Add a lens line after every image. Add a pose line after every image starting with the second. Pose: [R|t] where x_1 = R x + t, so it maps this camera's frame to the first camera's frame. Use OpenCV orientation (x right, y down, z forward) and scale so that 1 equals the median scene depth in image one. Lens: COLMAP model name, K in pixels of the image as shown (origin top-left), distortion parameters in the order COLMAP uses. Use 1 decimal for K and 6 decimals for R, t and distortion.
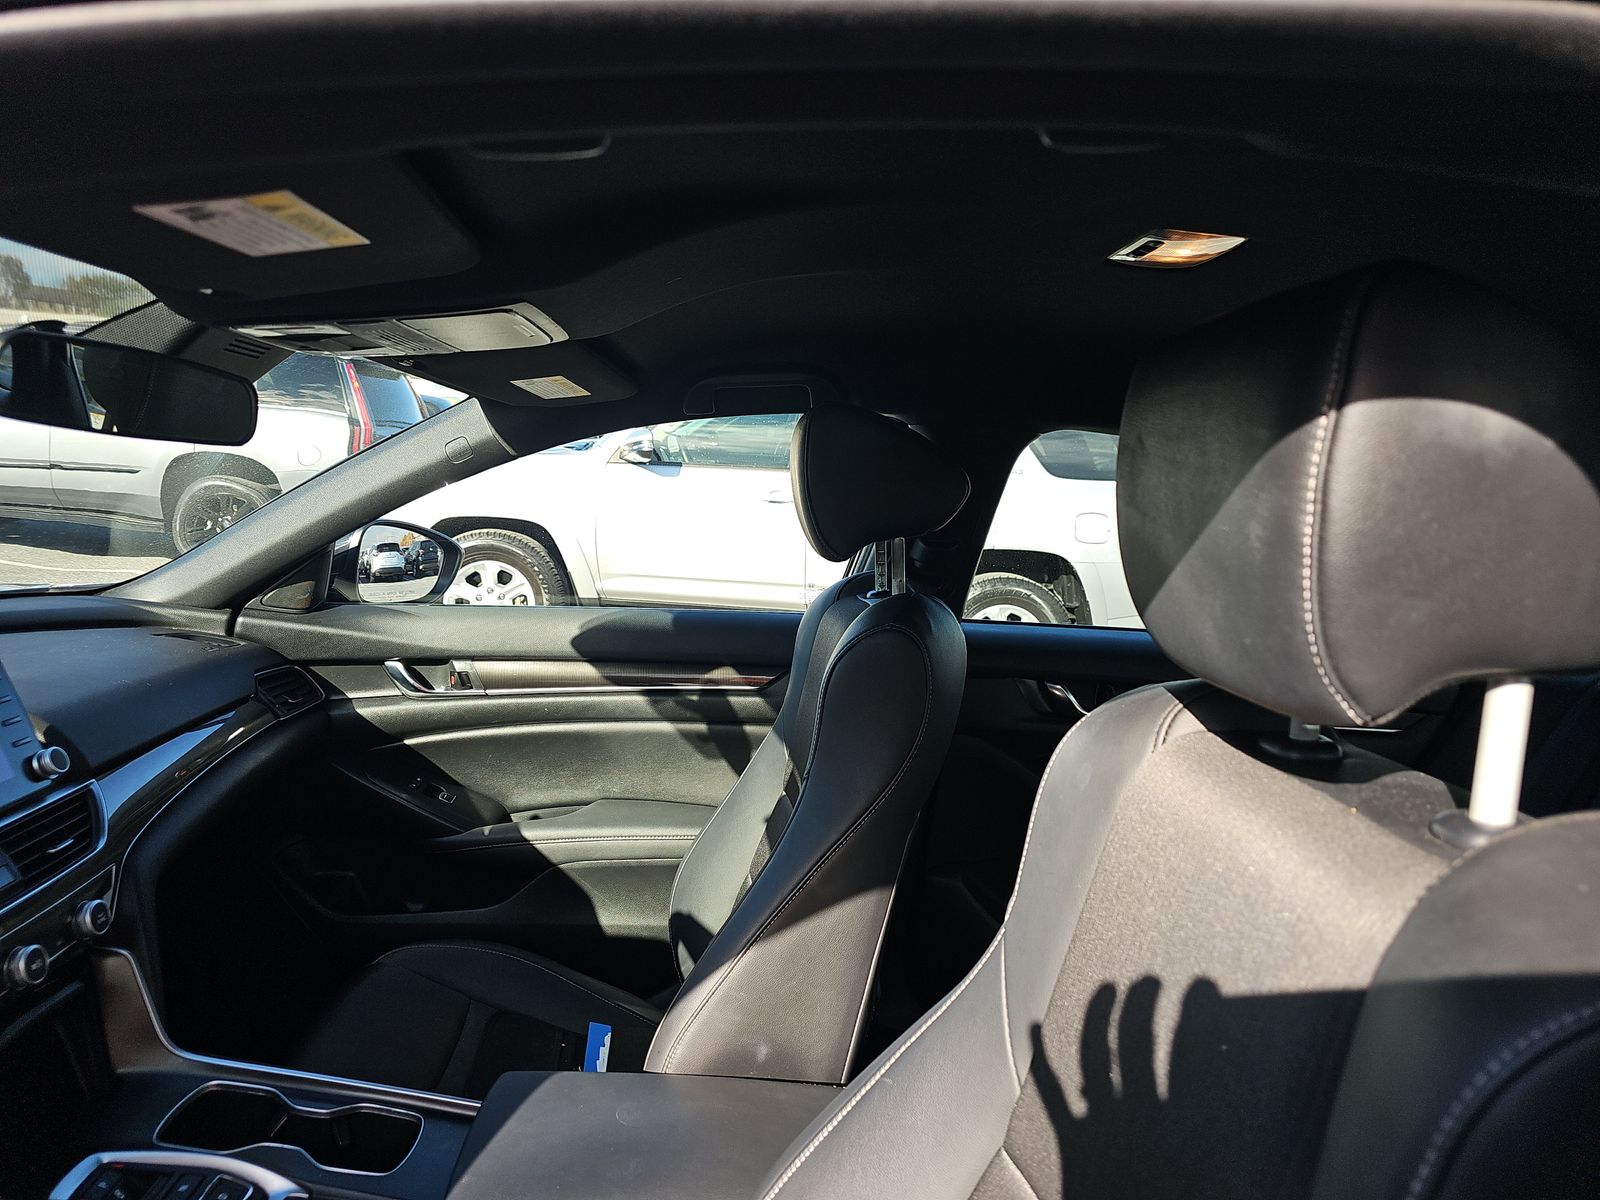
lens RADIAL K [[1205.3, 0, 800.0], [0, 1205.3, 600.0], [0, 0, 1]] dist [0.193290, -0.003060]
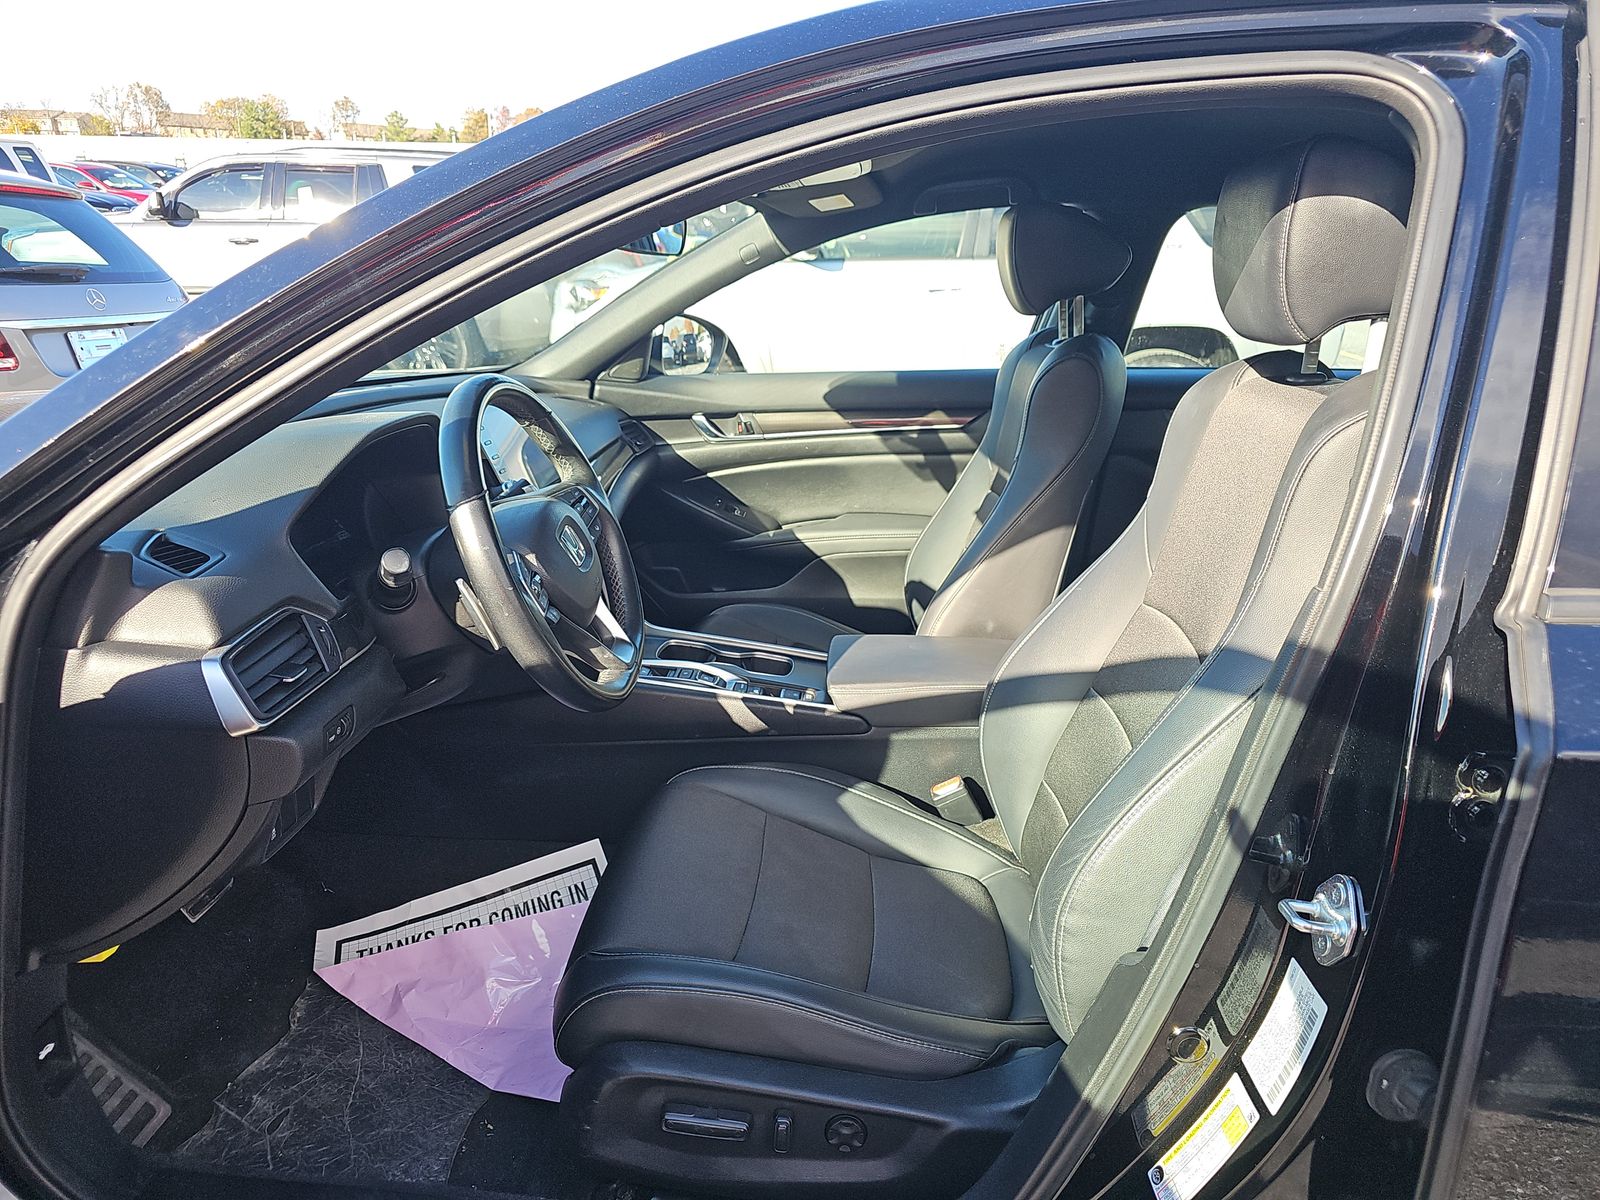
lens RADIAL K [[1205.3, 0, 800.0], [0, 1205.3, 600.0], [0, 0, 1]] dist [0.193290, -0.003060]
pose [[0.992873, -0.016635, -0.118010, -0.057409], [0.035279, 0.986856, 0.157703, 0.043855], [0.113836, -0.160743, 0.980410, -0.379029]]
